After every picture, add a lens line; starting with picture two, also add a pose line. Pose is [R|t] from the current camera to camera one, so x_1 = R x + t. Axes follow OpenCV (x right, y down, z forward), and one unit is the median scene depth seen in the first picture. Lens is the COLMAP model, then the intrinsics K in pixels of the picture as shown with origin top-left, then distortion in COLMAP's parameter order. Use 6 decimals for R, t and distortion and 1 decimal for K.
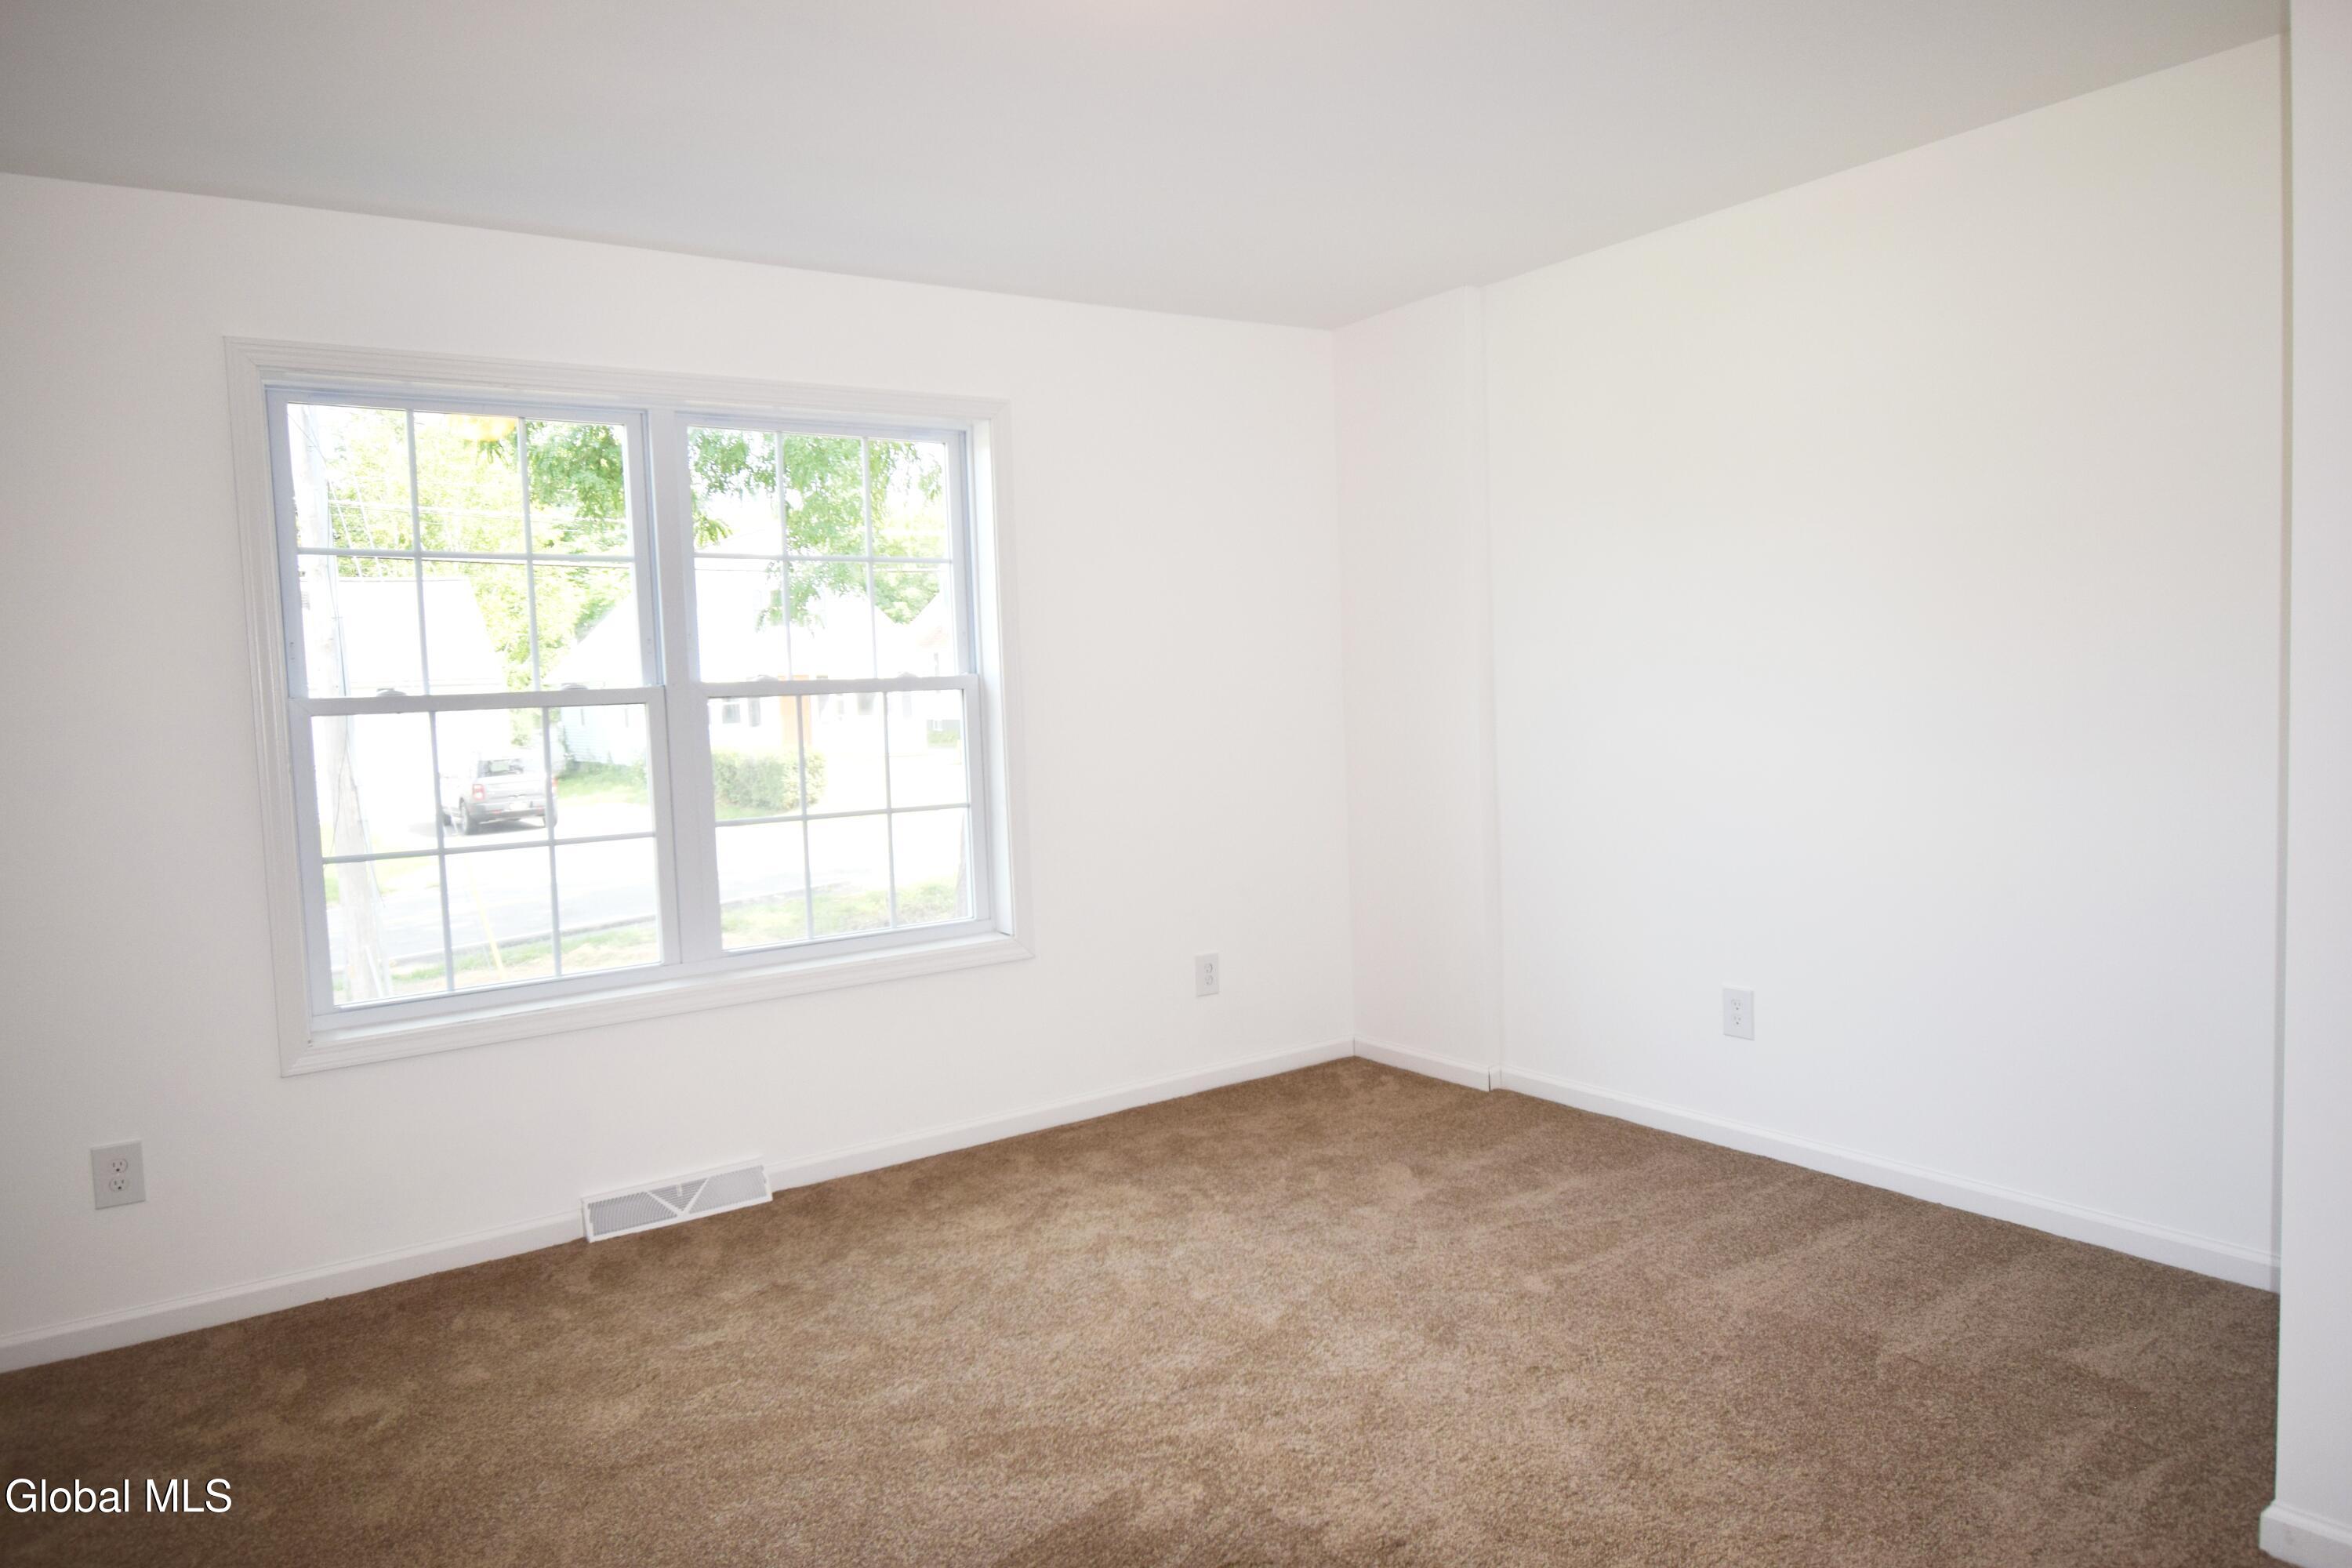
lens RADIAL K [[1485.7, 0, 1176.0], [0, 1485.7, 784.0], [0, 0, 1]] dist [-0.020535, -0.000164]
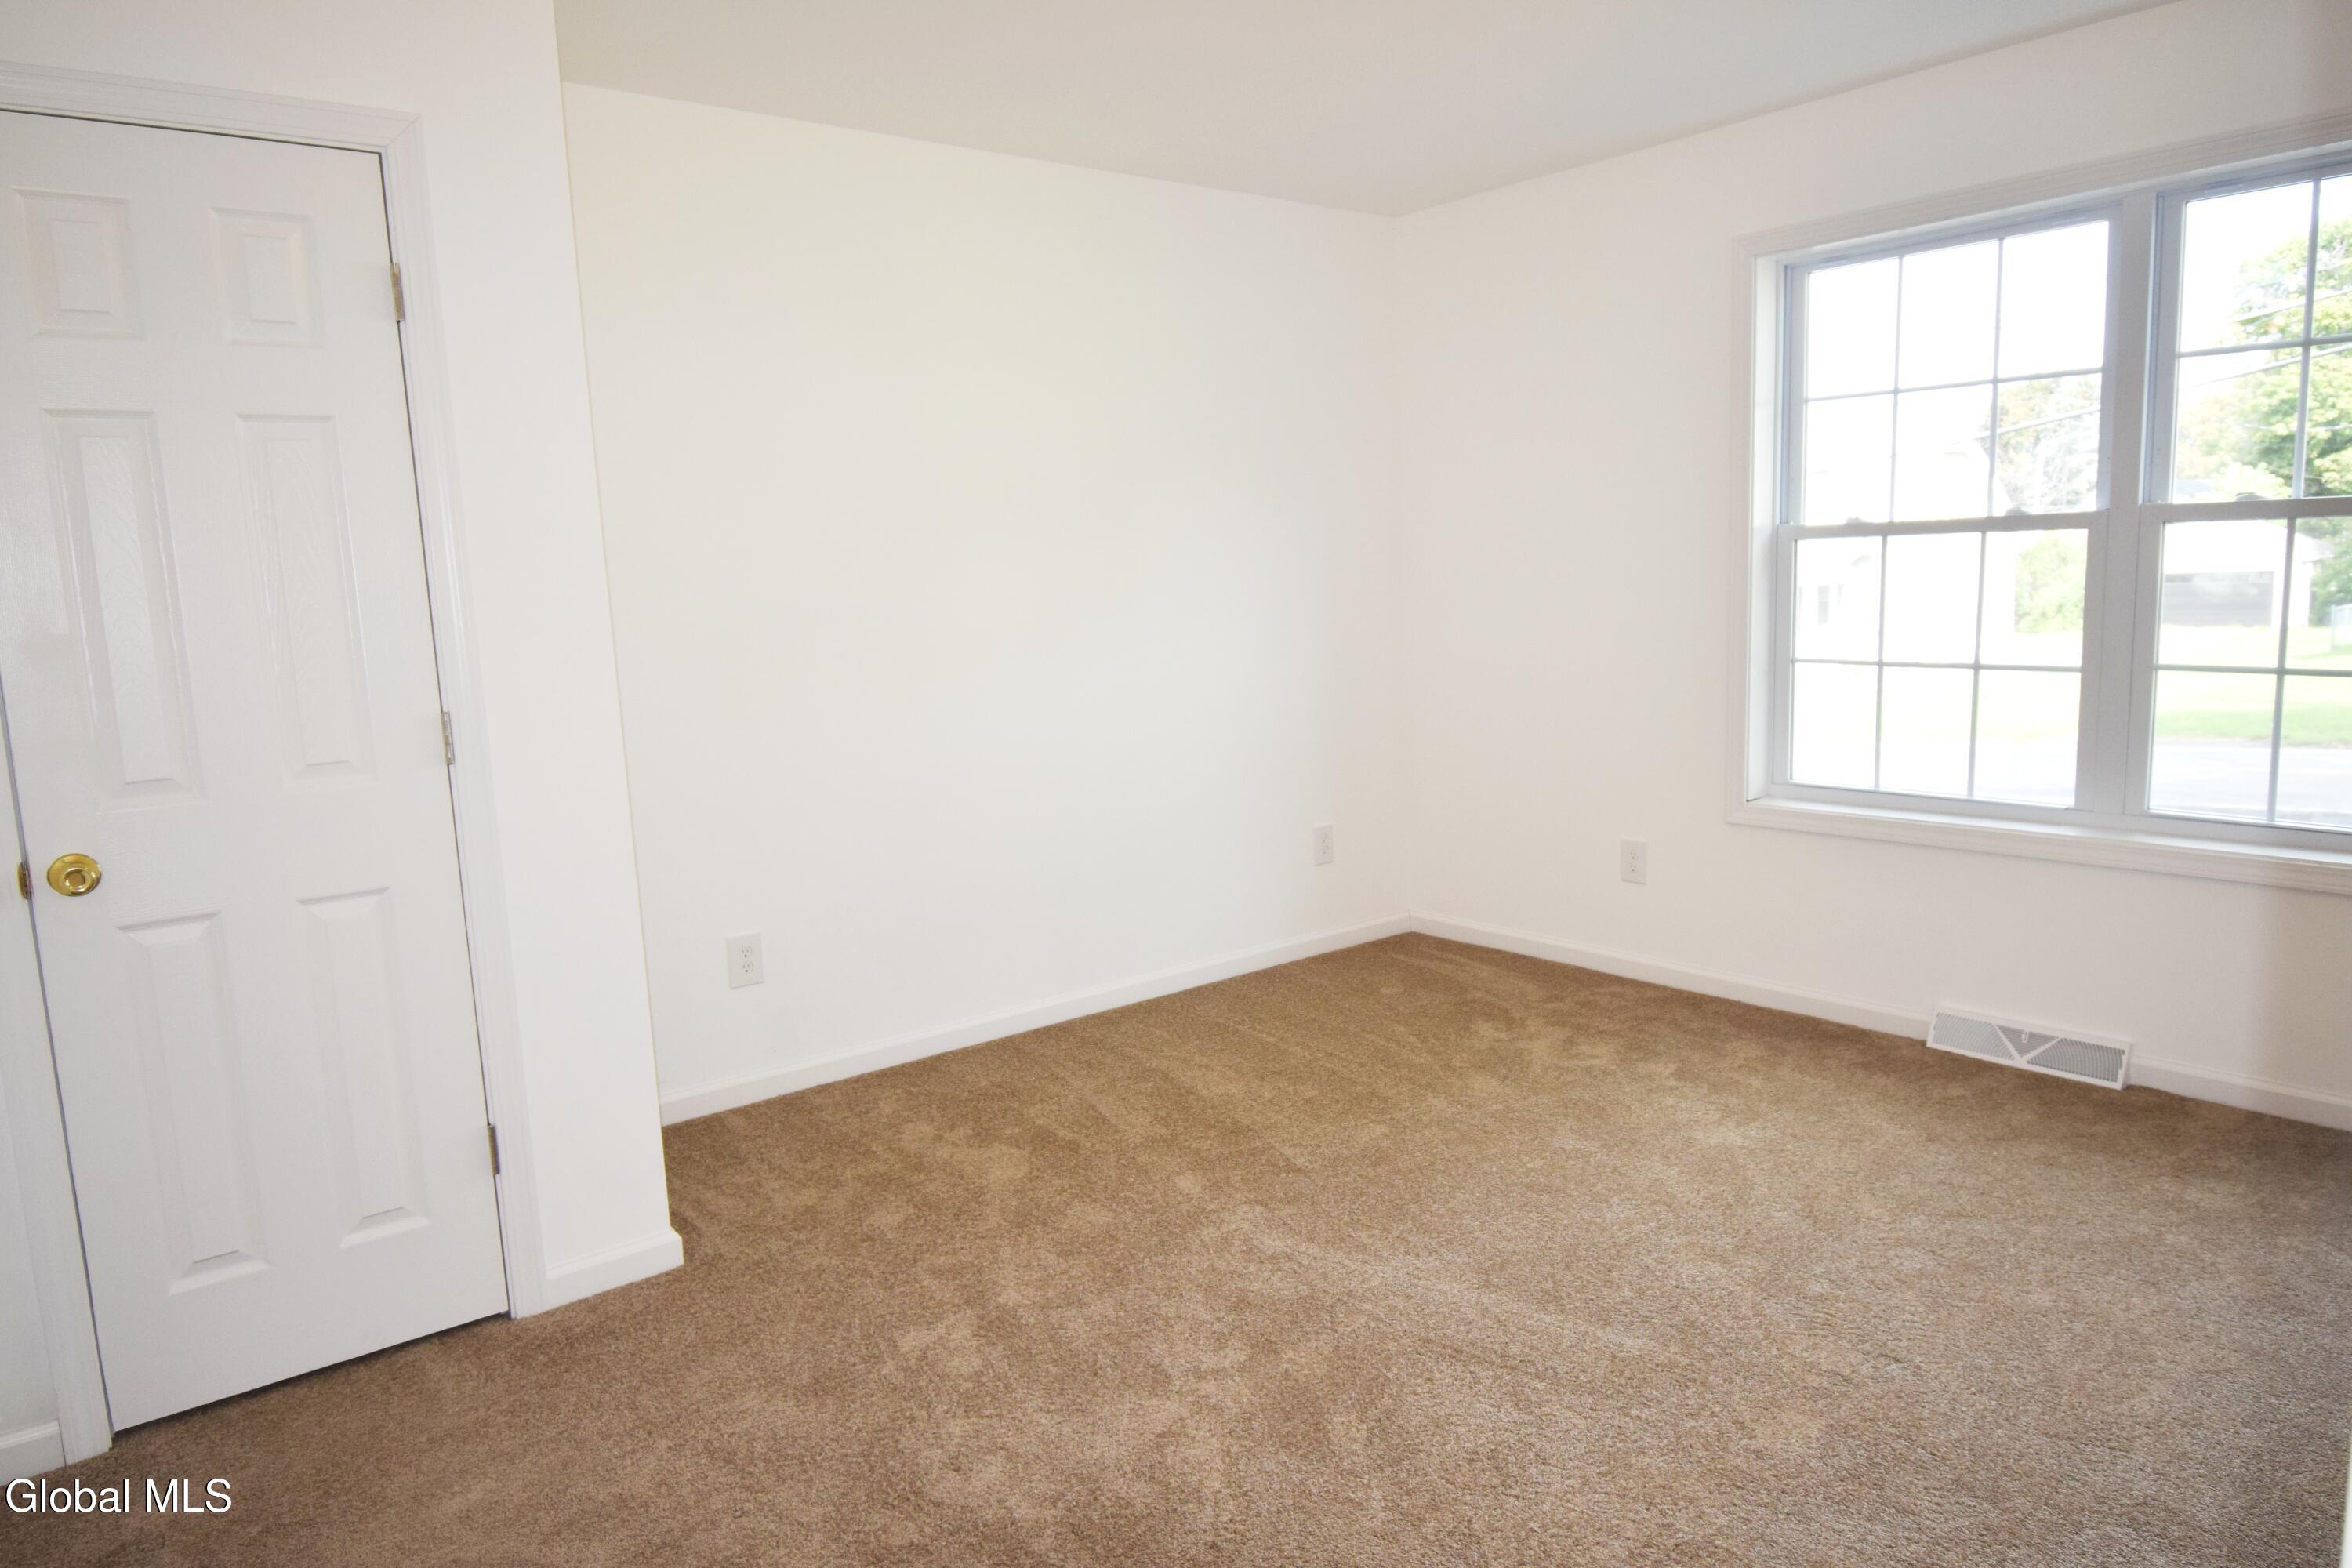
lens RADIAL K [[1485.7, 0, 1176.0], [0, 1485.7, 784.0], [0, 0, 1]] dist [-0.020535, -0.000164]
pose [[0.040214, 0.180721, -0.982712, 0.572495], [-0.021623, 0.983435, 0.179969, -0.052108], [0.998957, 0.014012, 0.043456, 0.402803]]
